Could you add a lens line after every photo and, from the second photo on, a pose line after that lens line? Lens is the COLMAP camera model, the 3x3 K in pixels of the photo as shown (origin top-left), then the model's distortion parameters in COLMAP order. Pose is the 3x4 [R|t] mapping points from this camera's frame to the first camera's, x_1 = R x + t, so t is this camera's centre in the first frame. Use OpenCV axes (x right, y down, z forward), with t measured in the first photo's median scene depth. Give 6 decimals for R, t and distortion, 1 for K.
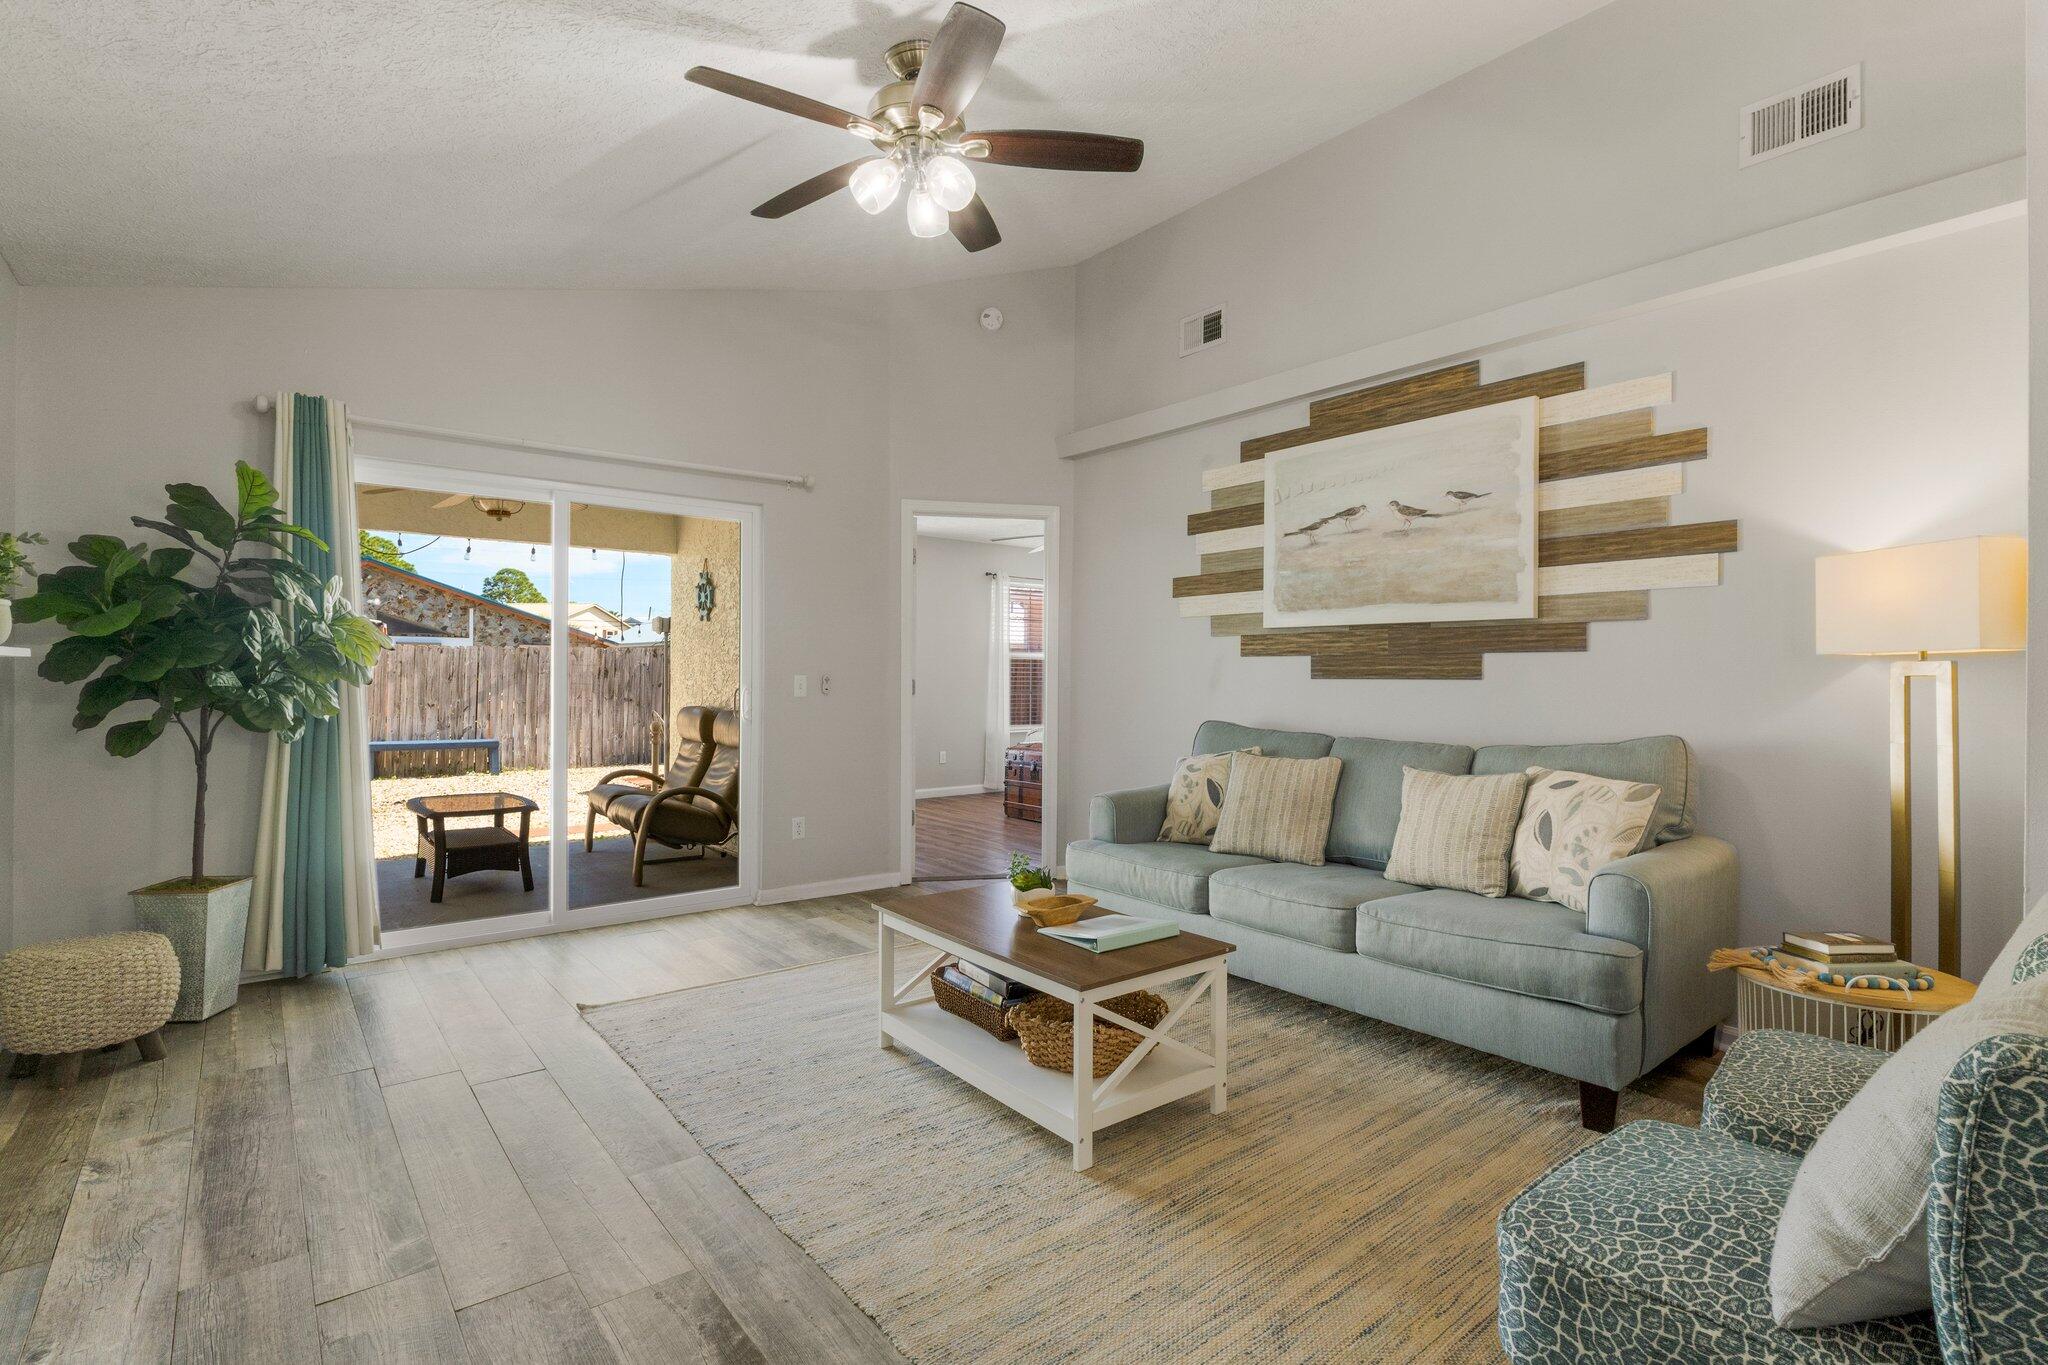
lens RADIAL K [[968.4, 0, 1036.6], [0, 968.4, 671.6], [0, 0, 1]] dist [-0.005104, -0.000161]
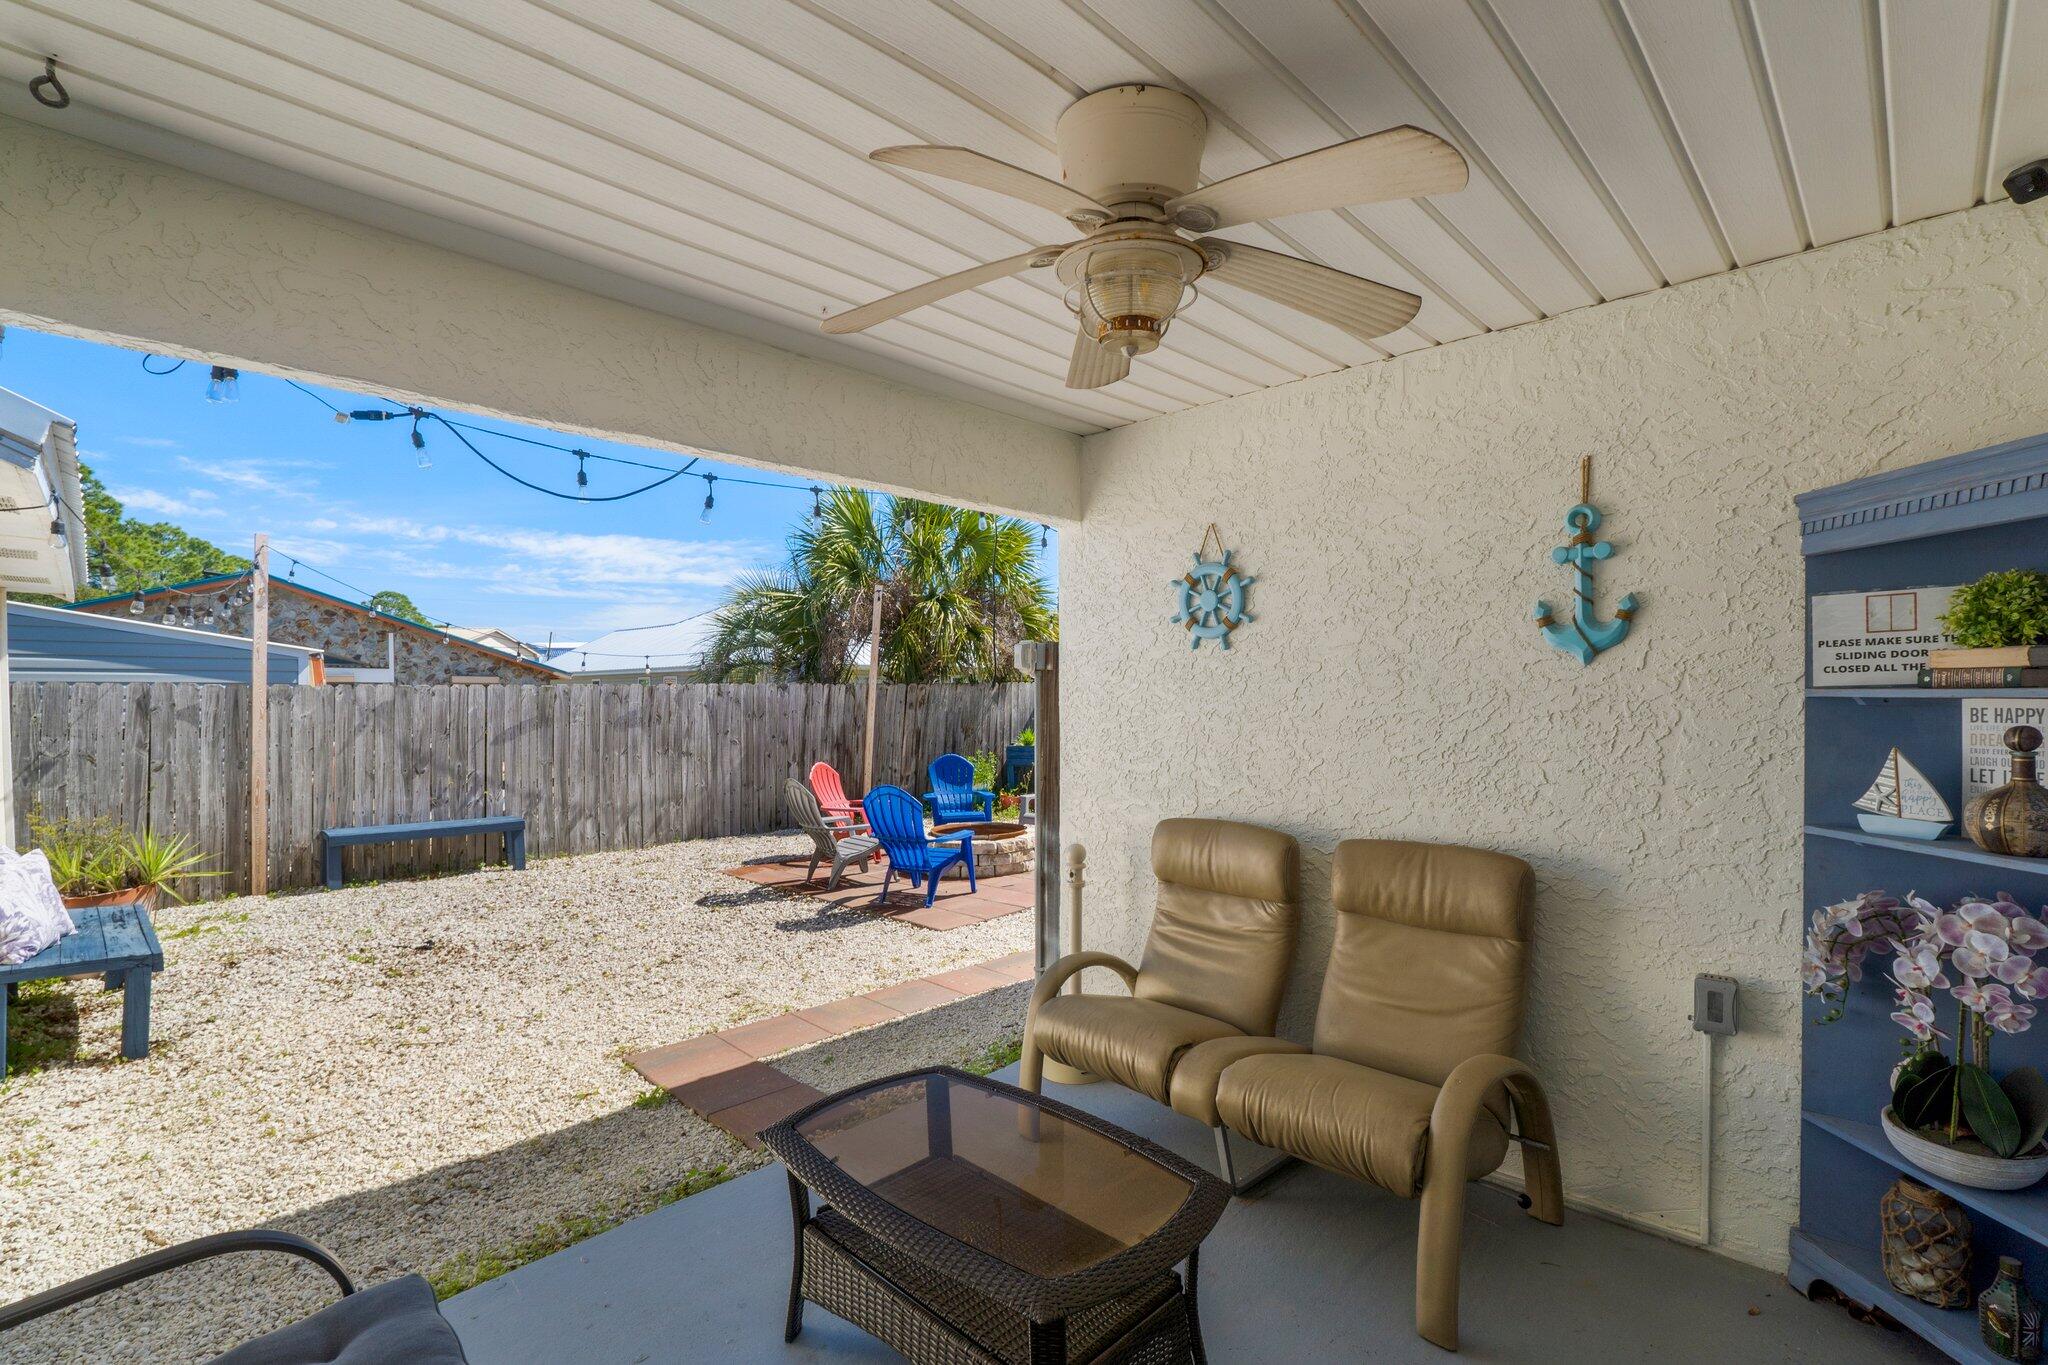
lens RADIAL K [[921.6, 0, 1043.1], [0, 921.6, 701.3], [0, 0, 1]] dist [-0.008030, -0.000191]
pose [[0.990986, -0.014213, 0.133207, -0.954826], [0.012860, 0.999857, 0.011017, -0.060086], [-0.133345, -0.009205, 0.991027, 1.020955]]
